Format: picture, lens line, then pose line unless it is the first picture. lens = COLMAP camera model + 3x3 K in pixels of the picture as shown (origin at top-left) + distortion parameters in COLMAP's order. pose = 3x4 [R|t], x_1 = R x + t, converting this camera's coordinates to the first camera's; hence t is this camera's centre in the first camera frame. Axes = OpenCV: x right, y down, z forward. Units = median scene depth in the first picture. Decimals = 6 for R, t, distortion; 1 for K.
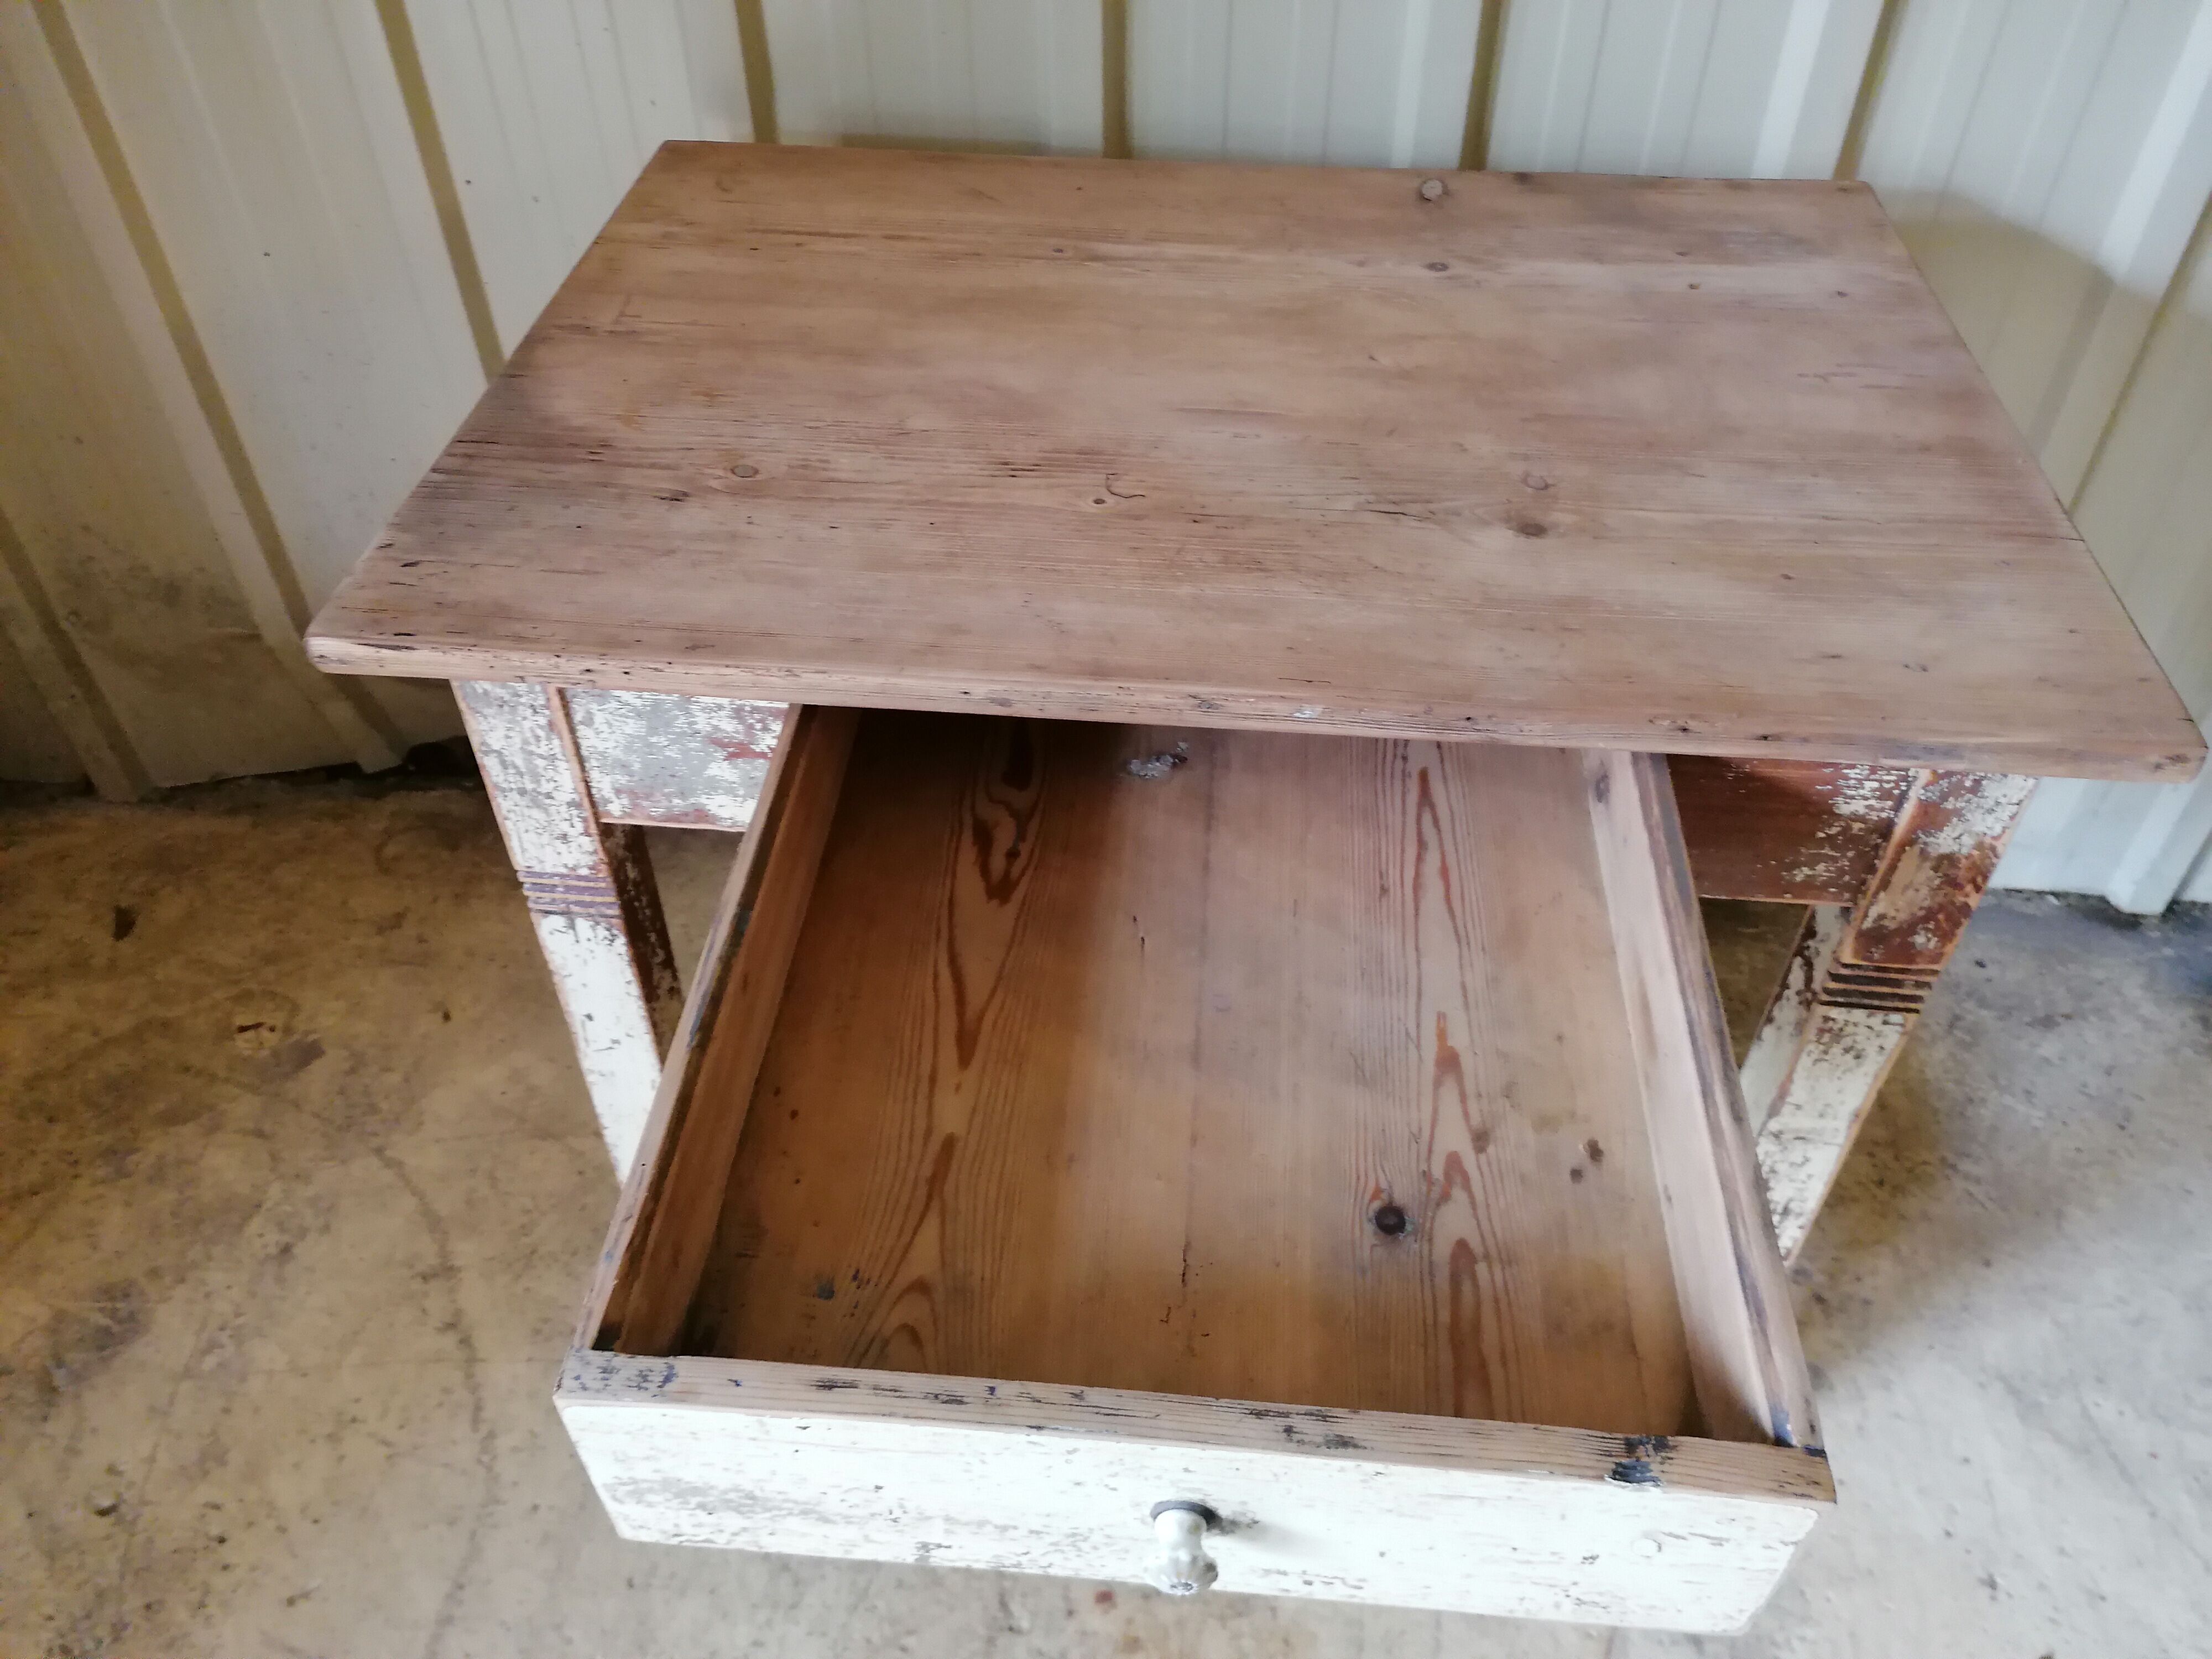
lens RADIAL K [[1661.4, 0, 1096.7], [0, 1661.4, 823.8], [0, 0, 1]] dist [0.107145, -0.140195]
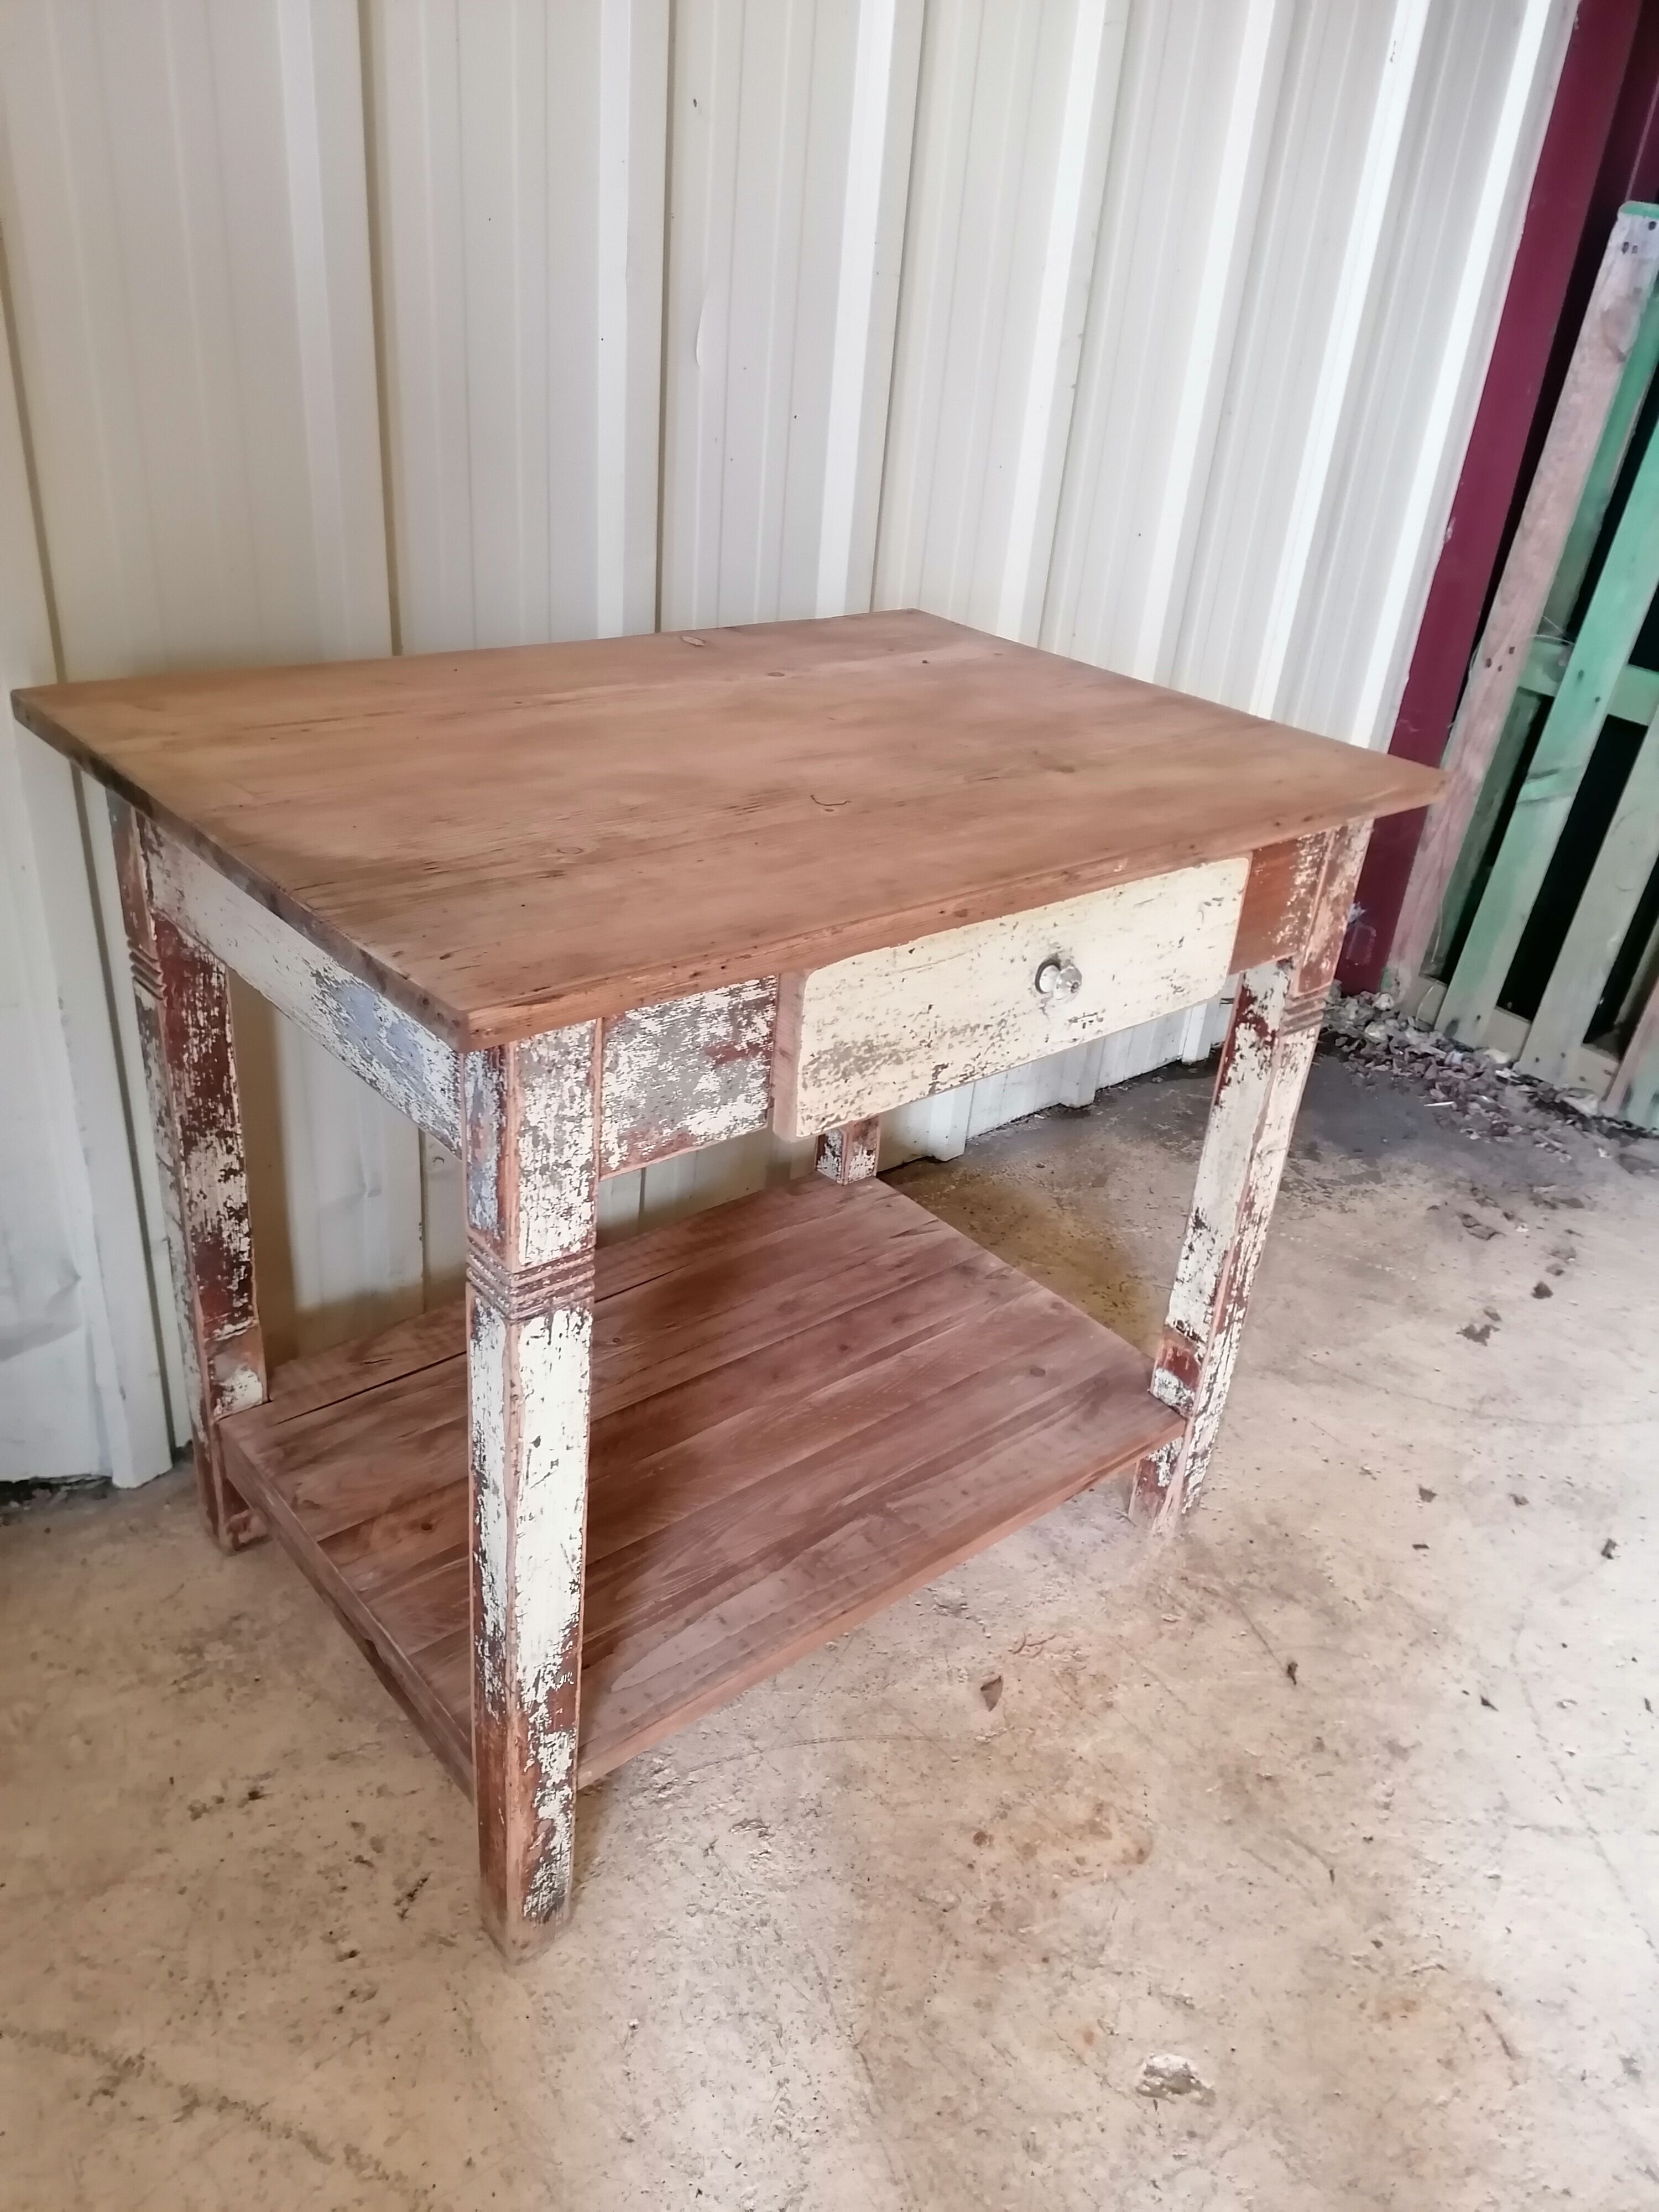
lens RADIAL K [[1661.4, 0, 847.5], [0, 1661.4, 1105.0], [0, 0, 1]] dist [0.107145, -0.140195]
pose [[0.690001, -0.287324, 0.664337, -0.857165], [0.427320, 0.902516, -0.053493, 0.076375], [-0.584205, 0.320795, 0.745517, 0.129080]]
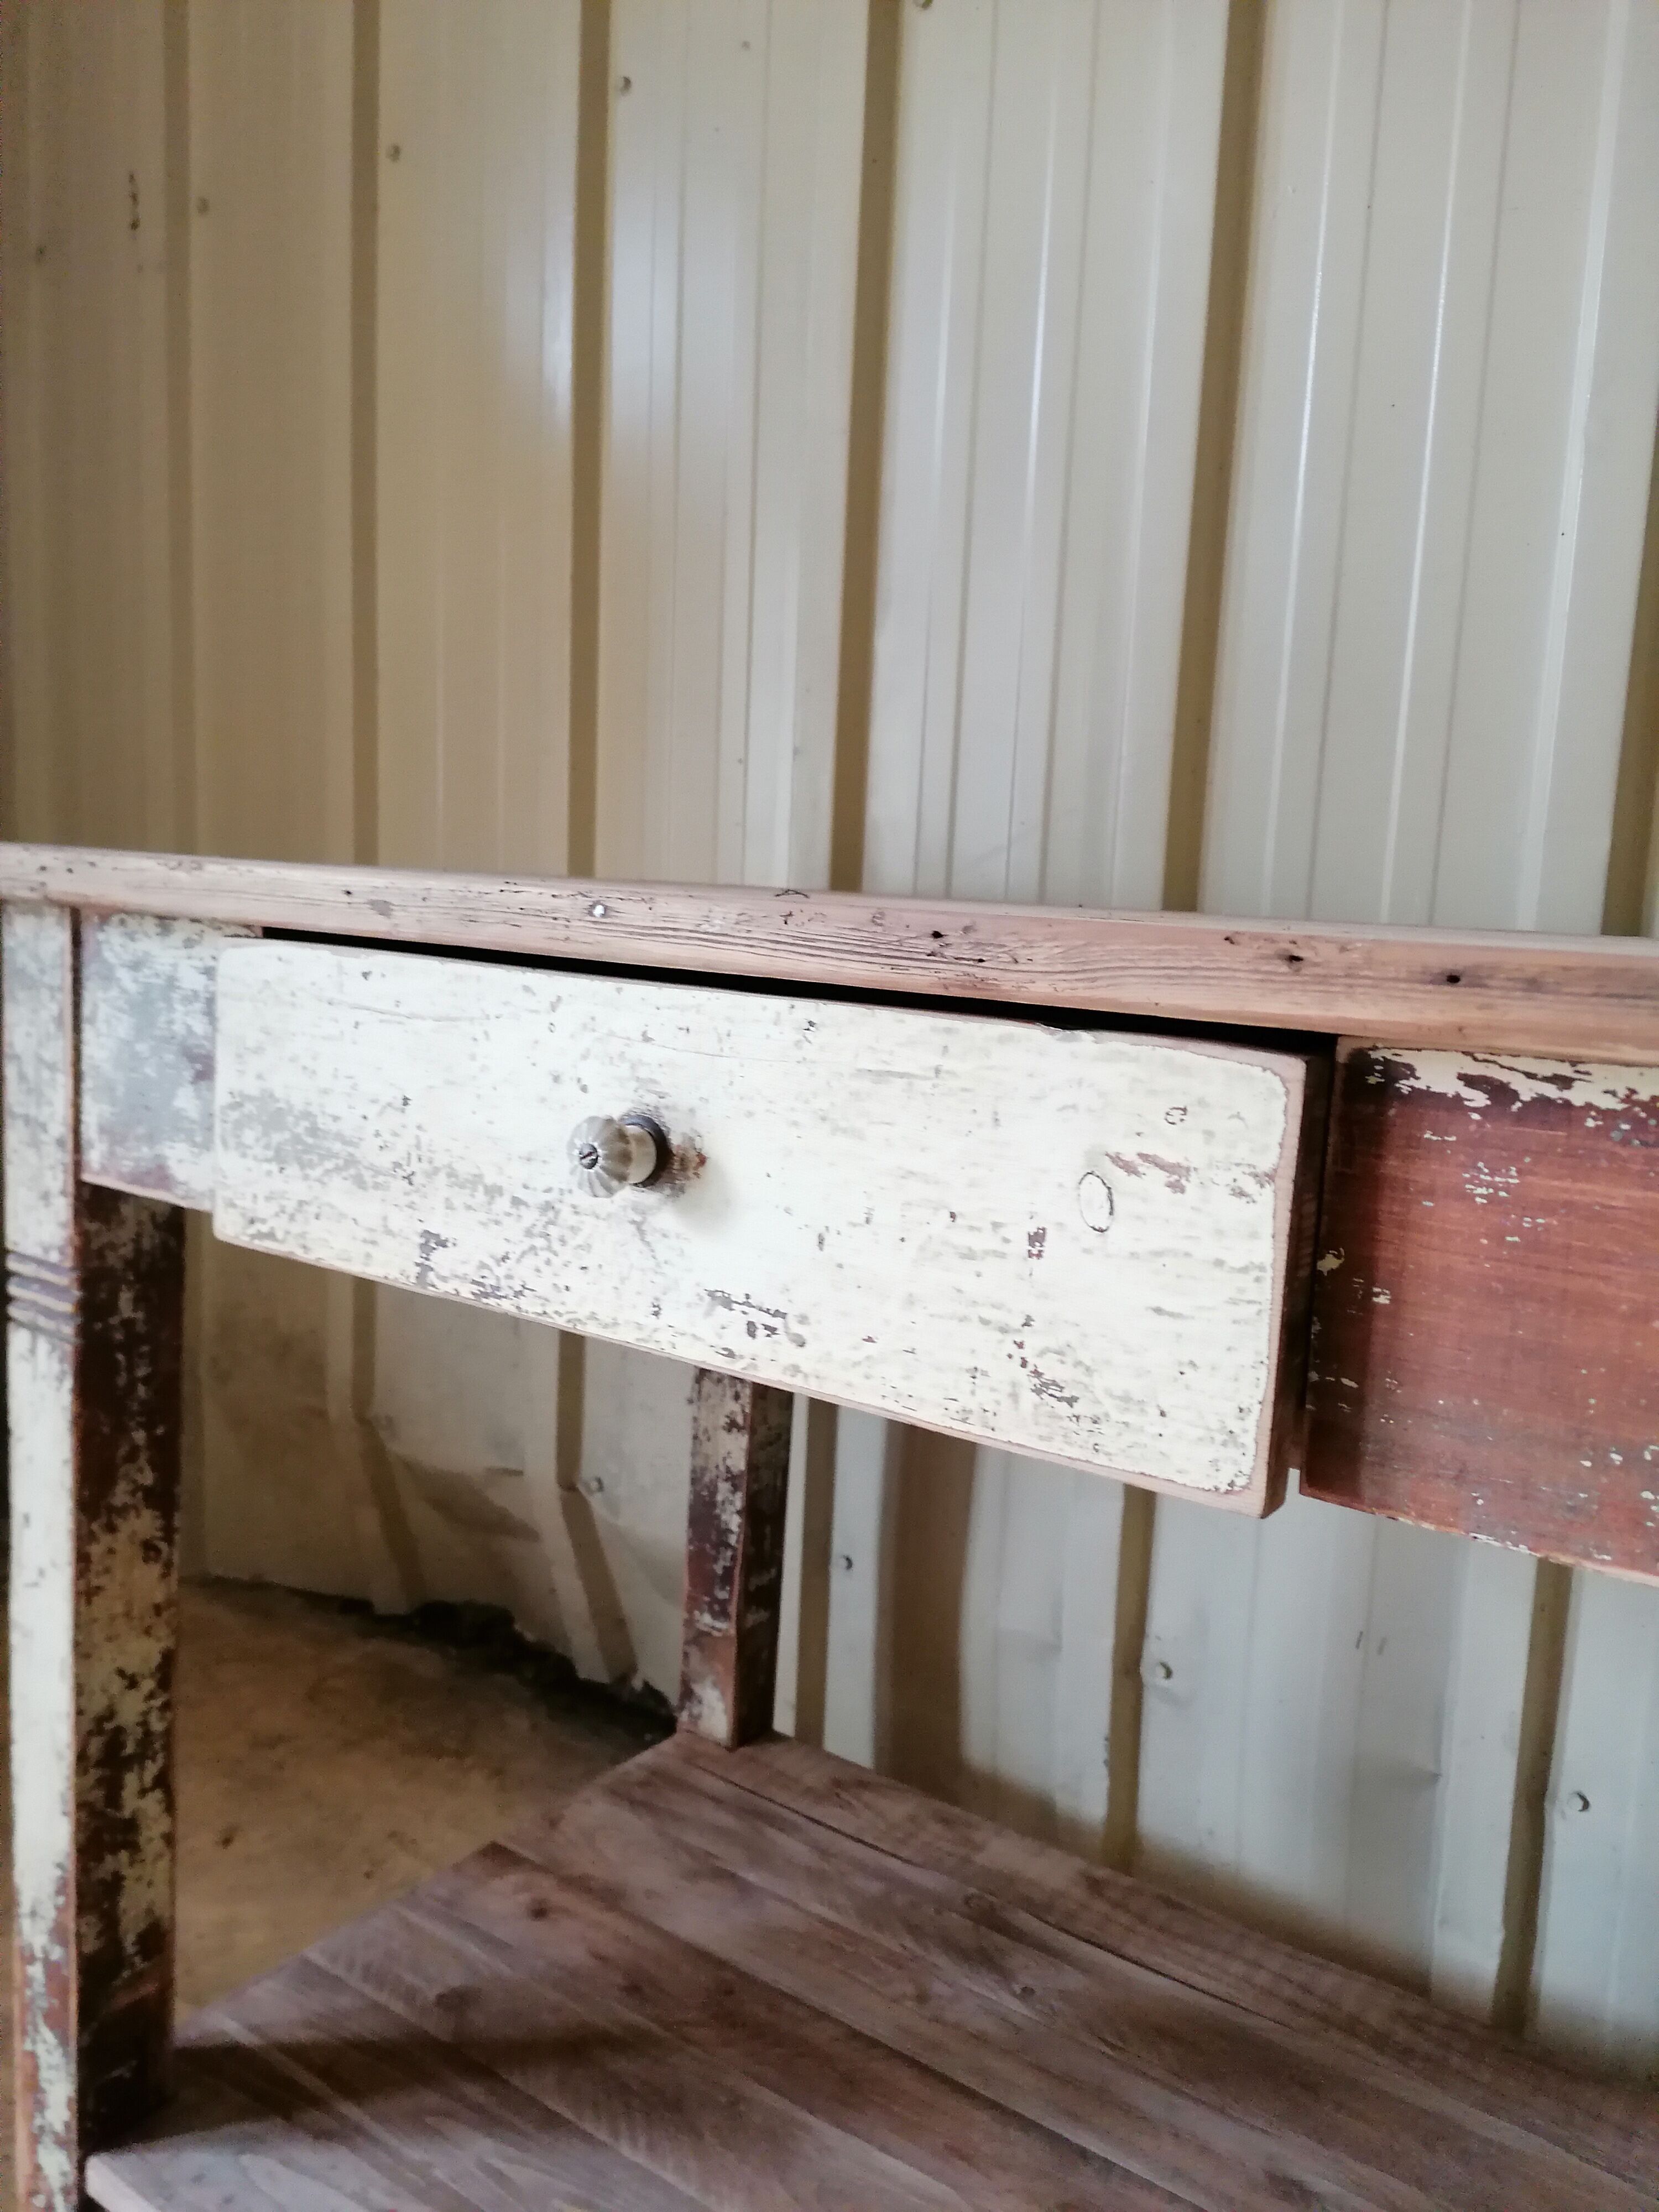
lens RADIAL K [[1661.4, 0, 838.3], [0, 1661.4, 1108.7], [0, 0, 1]] dist [0.107145, -0.140195]
pose [[0.872019, 0.114573, -0.475873, 0.395481], [-0.372734, 0.785591, -0.493879, 0.234639], [0.317256, 0.608046, 0.727755, 0.507892]]
